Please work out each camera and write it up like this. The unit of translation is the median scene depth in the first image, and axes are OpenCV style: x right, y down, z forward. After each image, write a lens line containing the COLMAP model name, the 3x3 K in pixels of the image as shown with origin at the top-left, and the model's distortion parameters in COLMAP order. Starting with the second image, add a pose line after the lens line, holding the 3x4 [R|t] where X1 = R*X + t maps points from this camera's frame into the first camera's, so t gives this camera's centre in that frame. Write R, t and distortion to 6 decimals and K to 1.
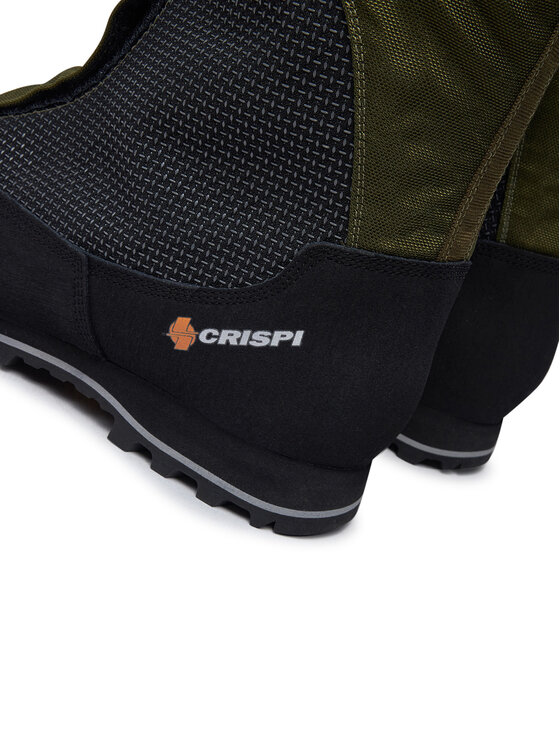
lens RADIAL K [[841.7, 0, 280.0], [0, 841.7, 373.0], [0, 0, 1]] dist [-0.003010, -0.021575]
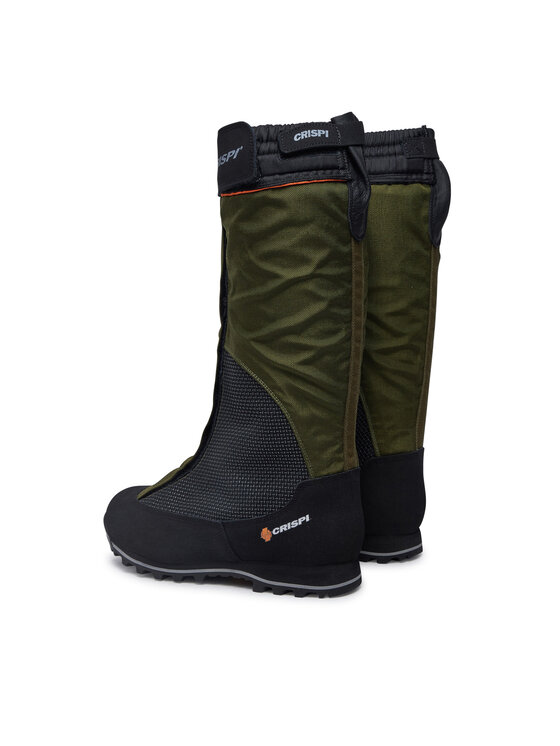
lens RADIAL K [[1033.4, 0, 280.0], [0, 1033.4, 373.0], [0, 0, 1]] dist [-0.018611, 0.002189]
pose [[0.925573, -0.378052, -0.019788, 0.175574], [0.348805, 0.871952, -0.343561, 0.635810], [0.147138, 0.311088, 0.938922, -2.160768]]
